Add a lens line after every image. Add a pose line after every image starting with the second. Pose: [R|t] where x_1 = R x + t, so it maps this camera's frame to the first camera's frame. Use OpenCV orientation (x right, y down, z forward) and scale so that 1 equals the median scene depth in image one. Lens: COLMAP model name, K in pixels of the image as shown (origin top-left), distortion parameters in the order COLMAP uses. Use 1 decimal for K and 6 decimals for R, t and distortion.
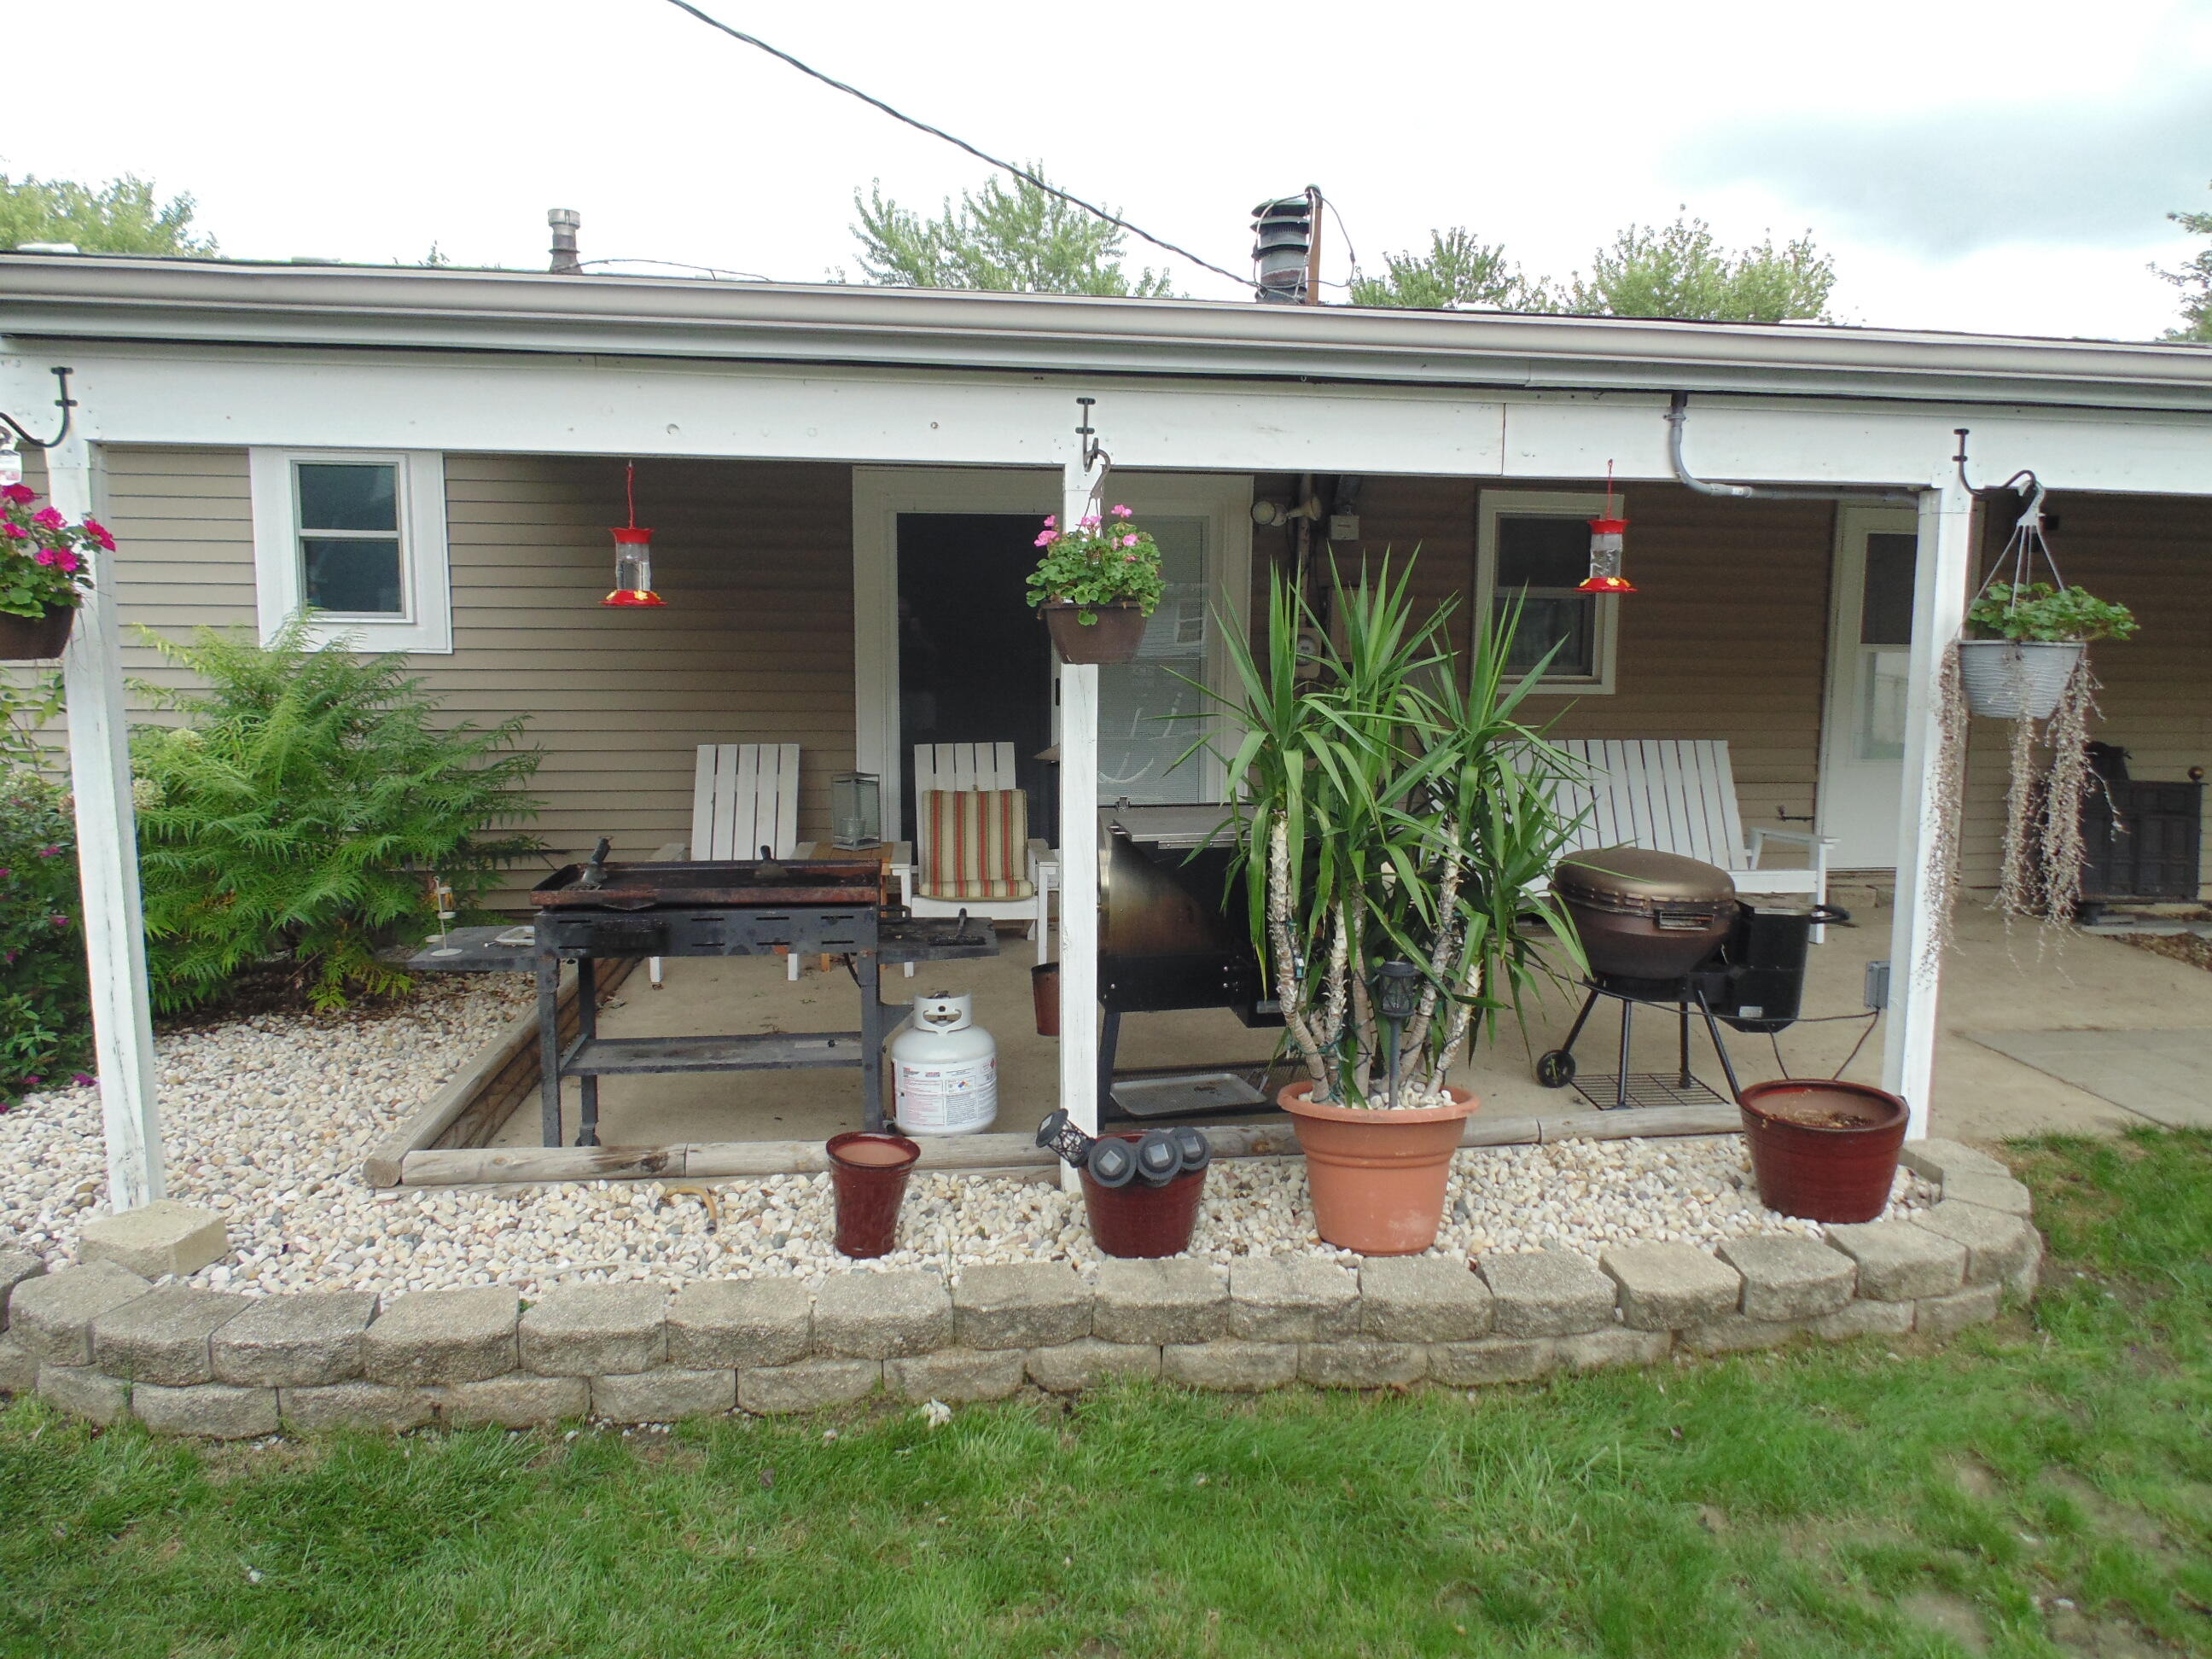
lens RADIAL K [[1470.2, 0, 1099.5], [0, 1470.2, 813.0], [0, 0, 1]] dist [-0.014008, 0.004661]
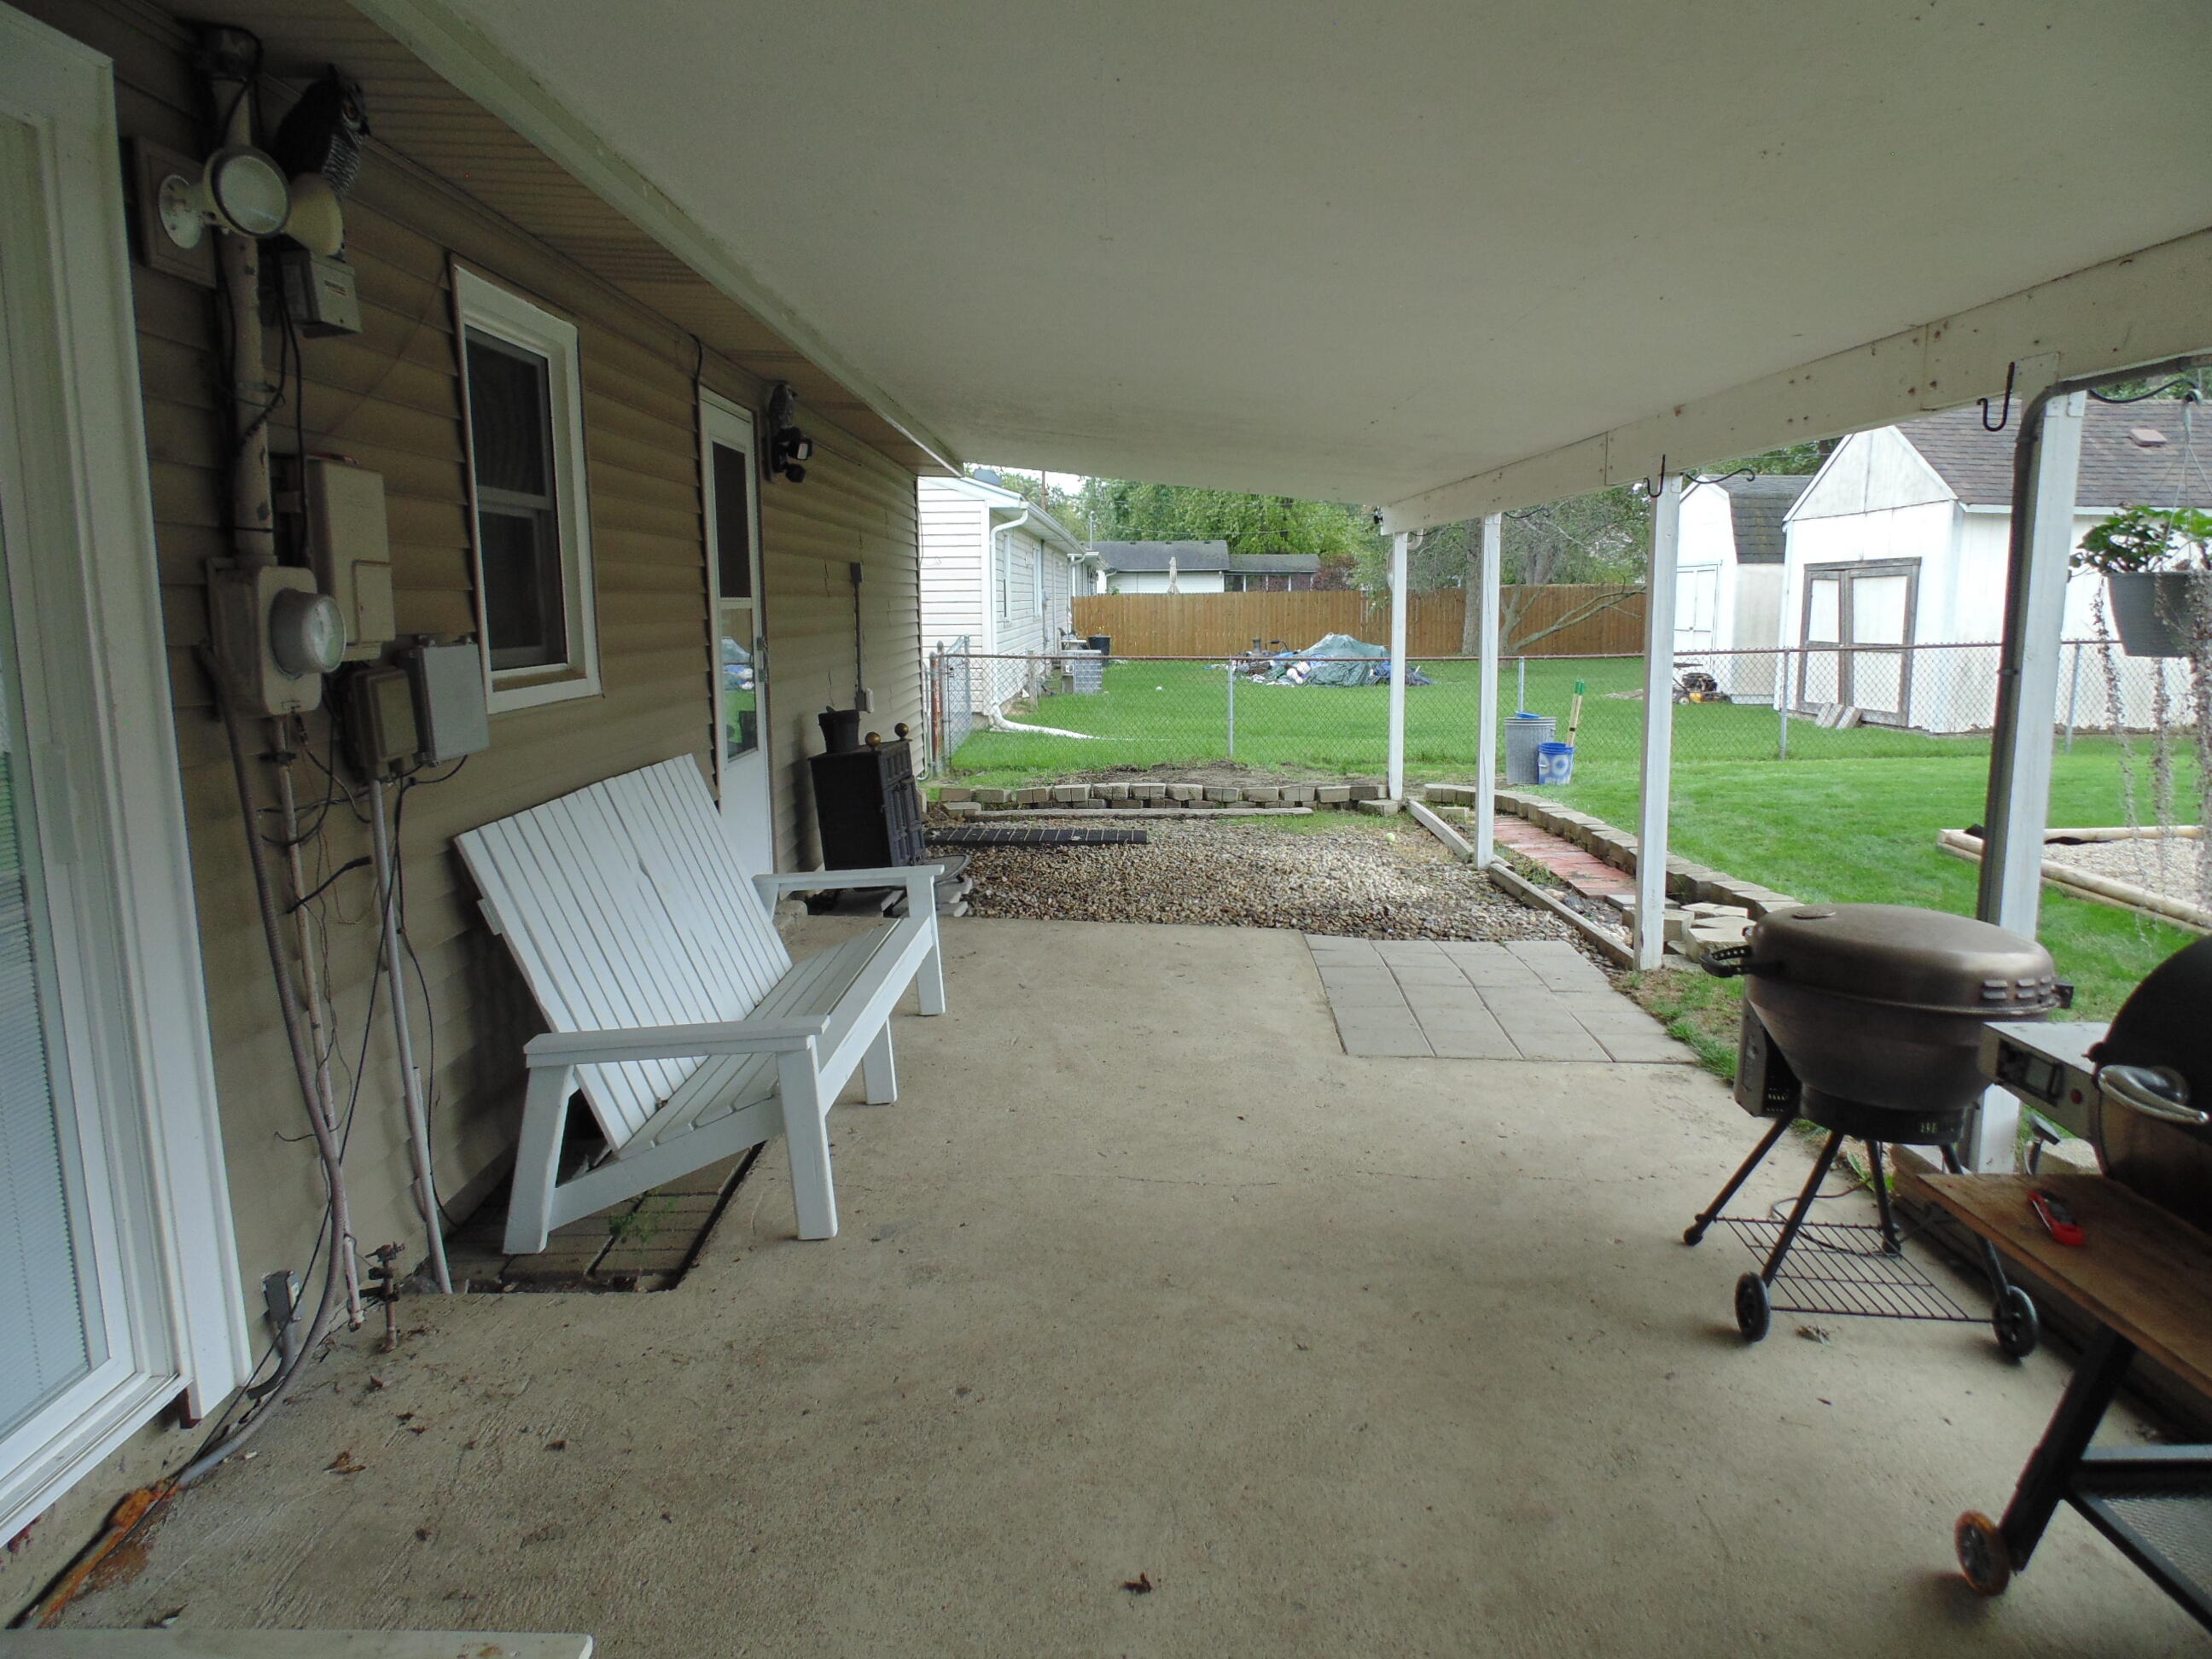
lens RADIAL K [[1470.2, 0, 1099.5], [0, 1470.2, 813.0], [0, 0, 1]] dist [-0.014008, 0.004661]
pose [[0.150939, -0.157005, 0.975995, -0.035980], [0.135706, 0.981250, 0.136864, -0.016916], [-0.979184, 0.111790, 0.169415, 0.142028]]
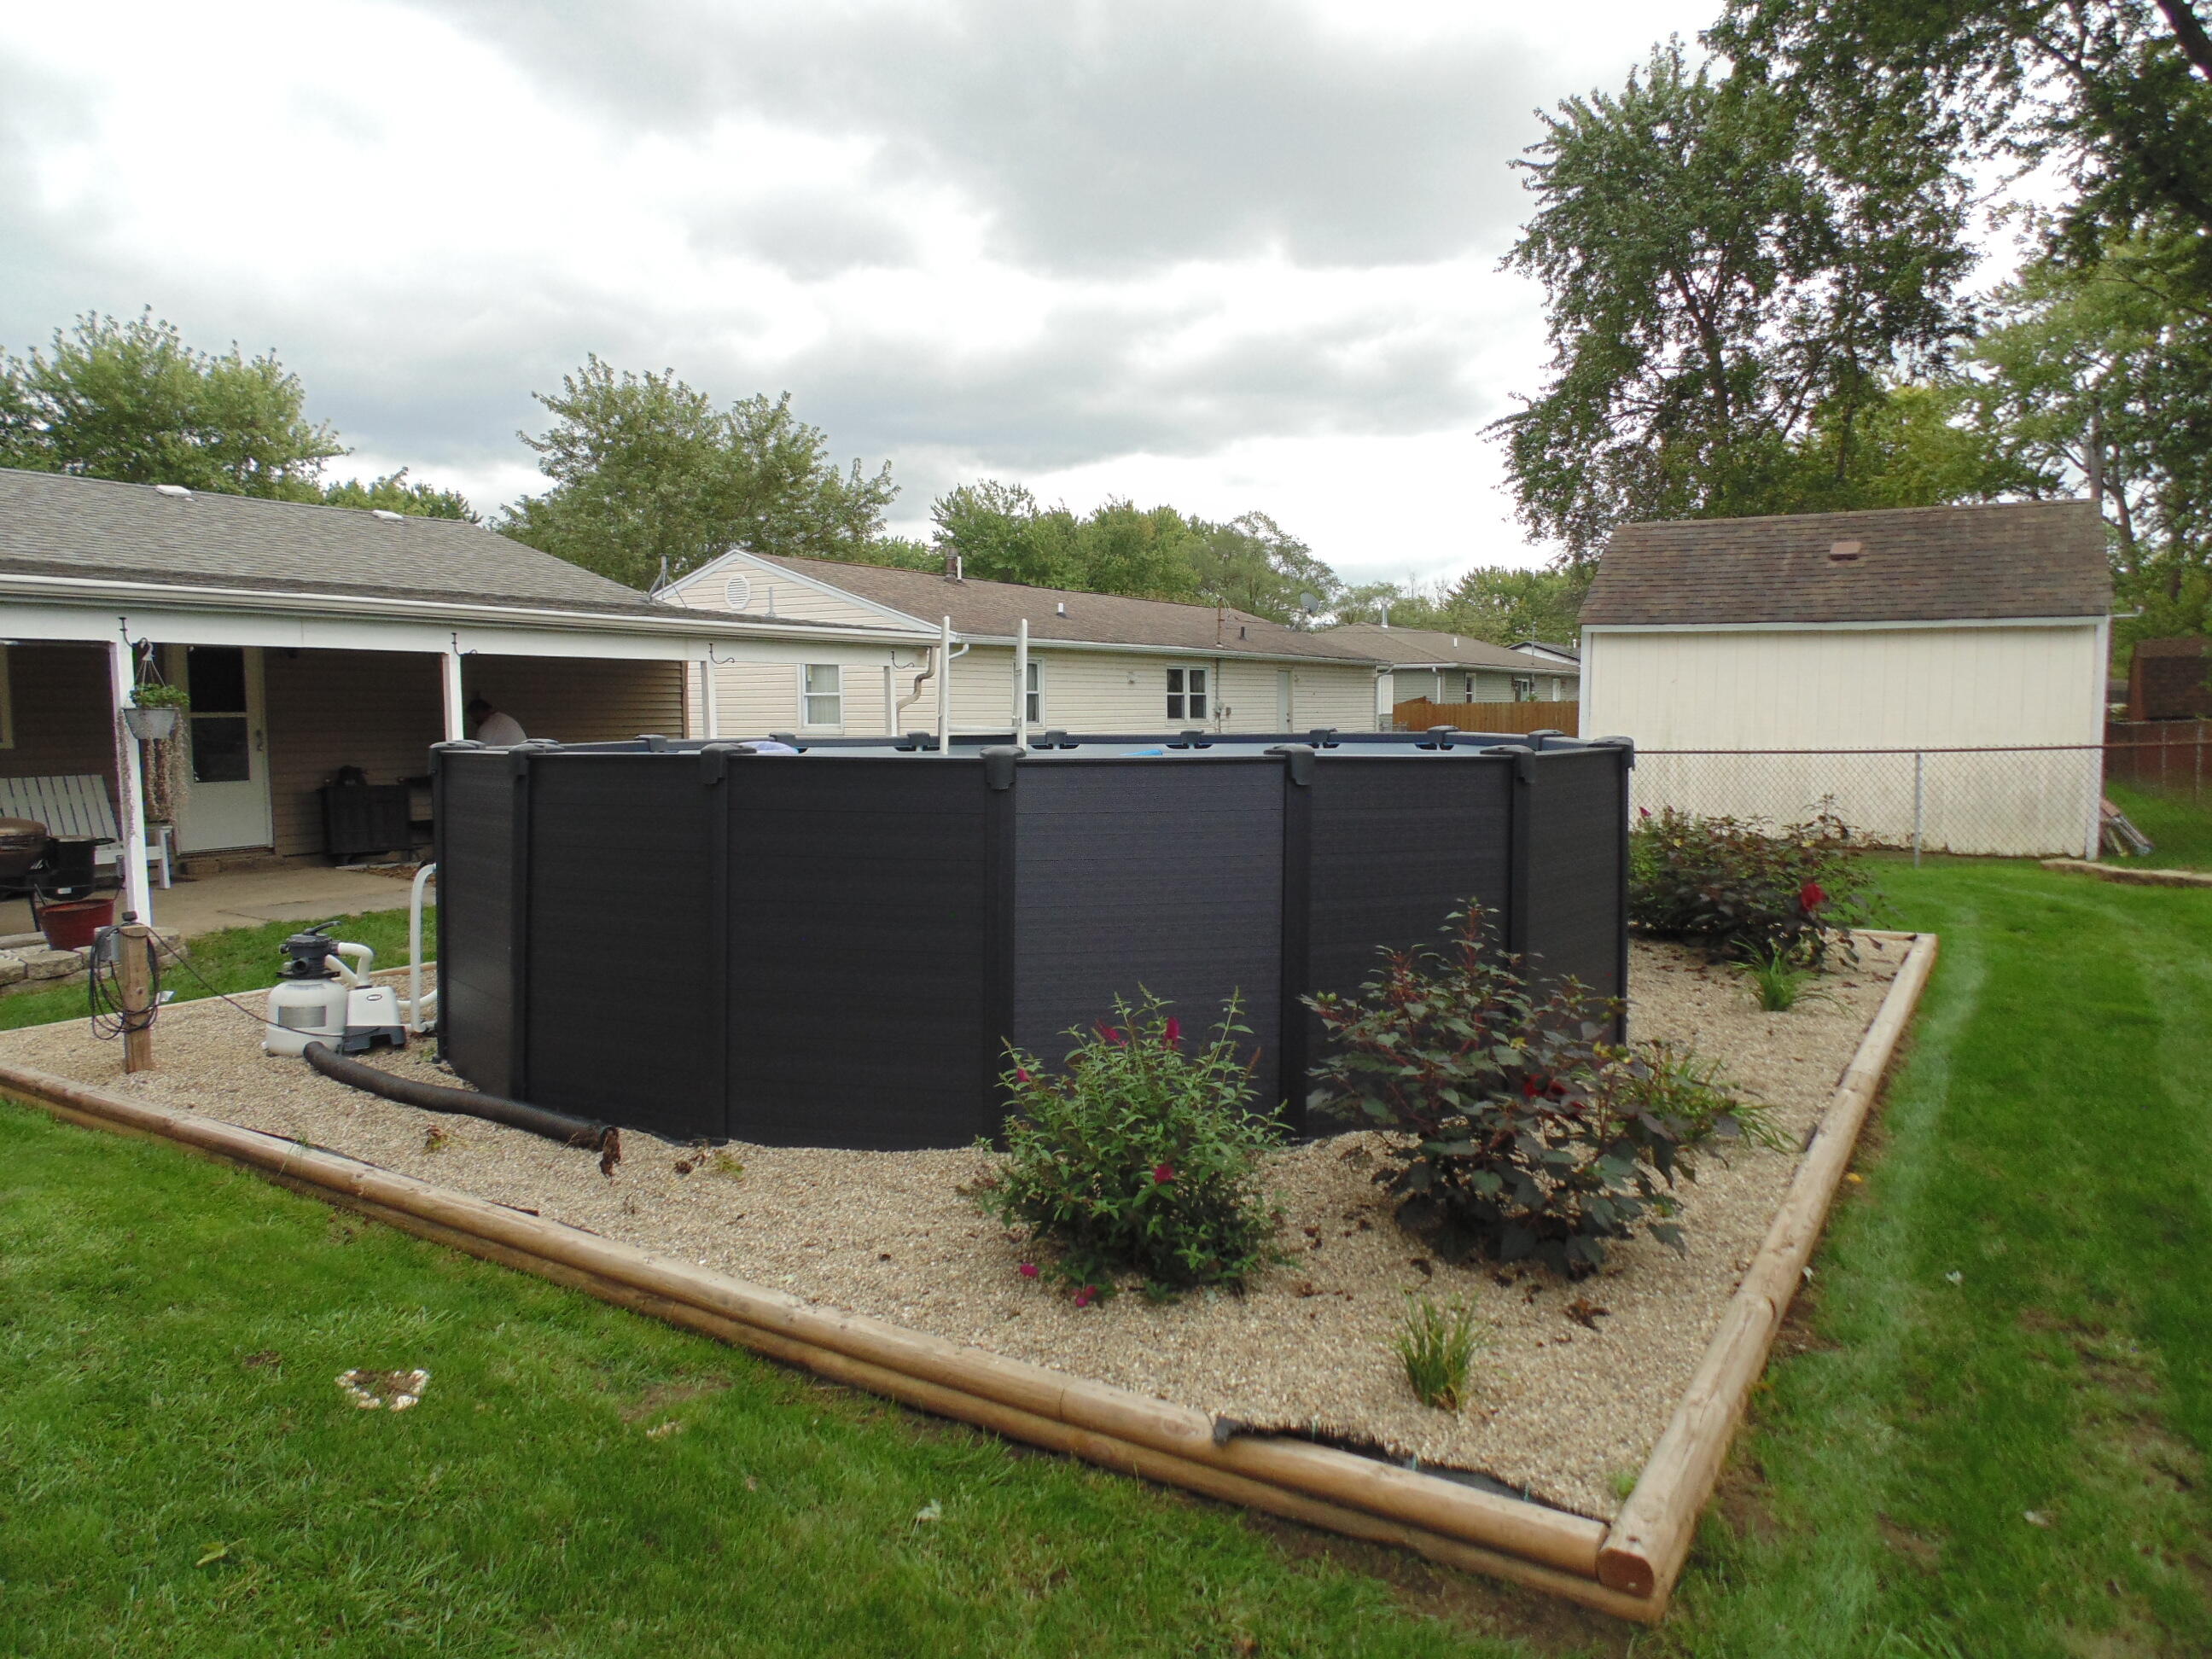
lens RADIAL K [[1470.2, 0, 1099.5], [0, 1470.2, 813.0], [0, 0, 1]] dist [-0.014008, 0.004661]
pose [[0.616227, -0.072564, 0.784218, -0.029327], [0.111724, 0.993731, 0.004159, 0.020697], [-0.779604, 0.085053, 0.620471, -0.159924]]
